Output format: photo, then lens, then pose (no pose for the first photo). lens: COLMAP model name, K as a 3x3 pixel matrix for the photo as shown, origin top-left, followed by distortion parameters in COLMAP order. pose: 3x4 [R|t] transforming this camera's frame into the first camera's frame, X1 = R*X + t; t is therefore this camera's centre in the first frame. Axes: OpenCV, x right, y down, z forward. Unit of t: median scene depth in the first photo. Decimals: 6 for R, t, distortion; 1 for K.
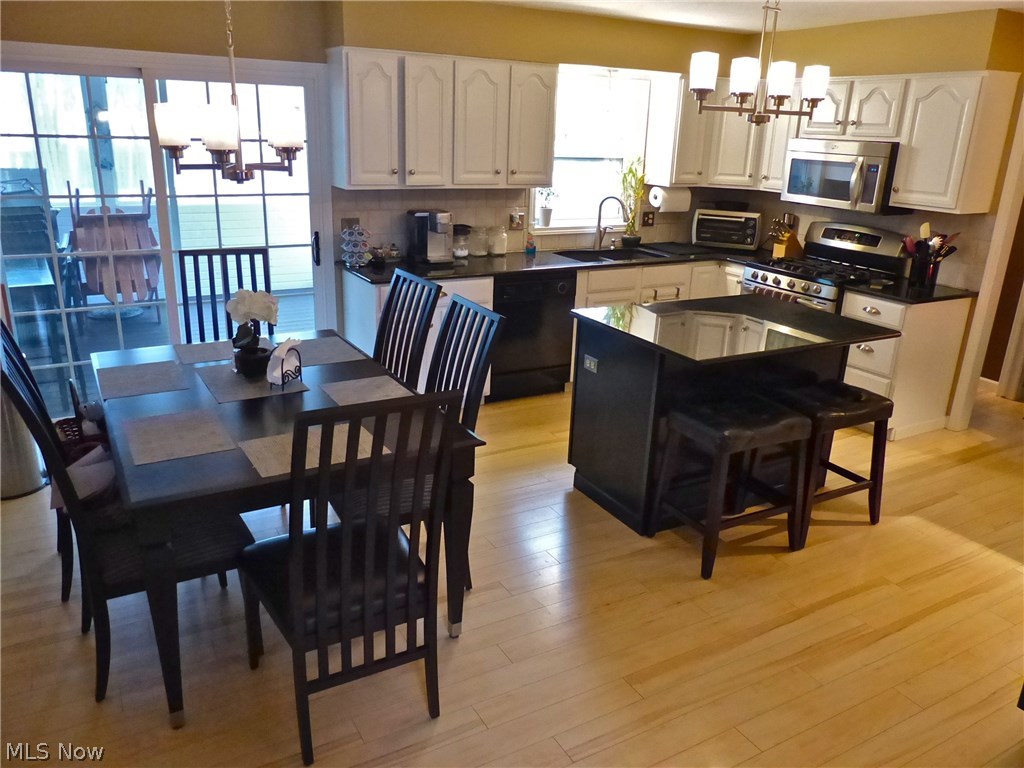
lens RADIAL K [[771.9, 0, 513.4], [0, 771.9, 382.8], [0, 0, 1]] dist [-0.013107, -0.002249]
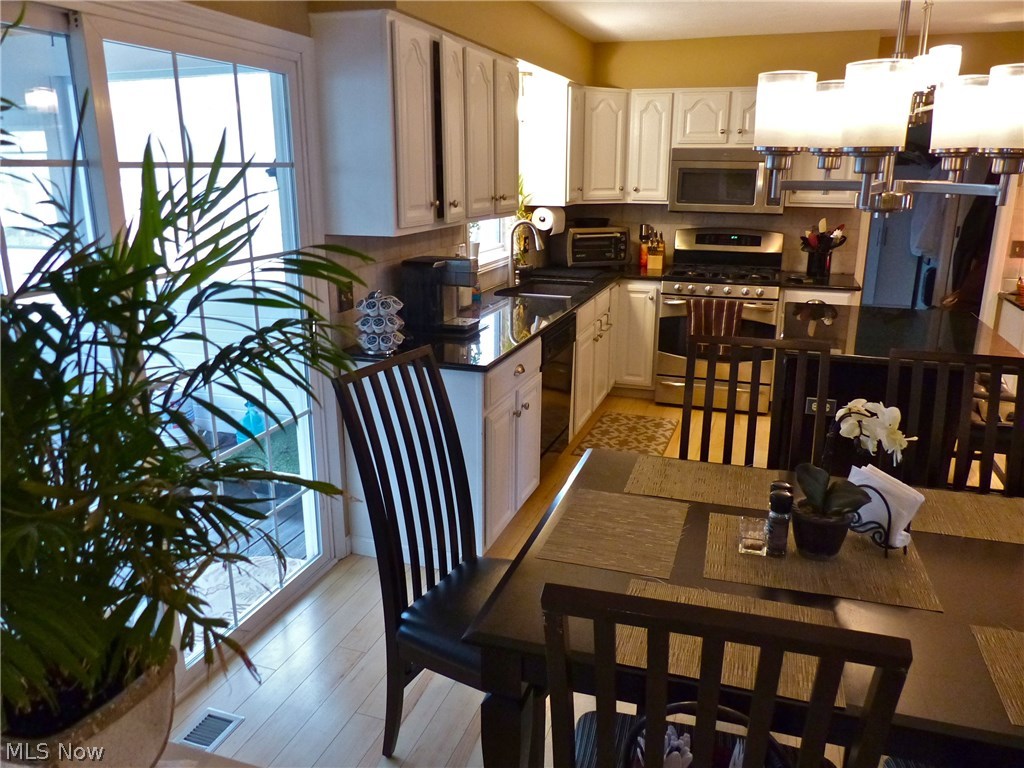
lens RADIAL K [[771.9, 0, 516.1], [0, 771.9, 388.8], [0, 0, 1]] dist [-0.013107, -0.002249]
pose [[0.742527, -0.217768, 0.633428, -0.457684], [0.235077, 0.970245, 0.057997, -0.113482], [-0.627210, 0.105840, 0.771625, 0.366159]]
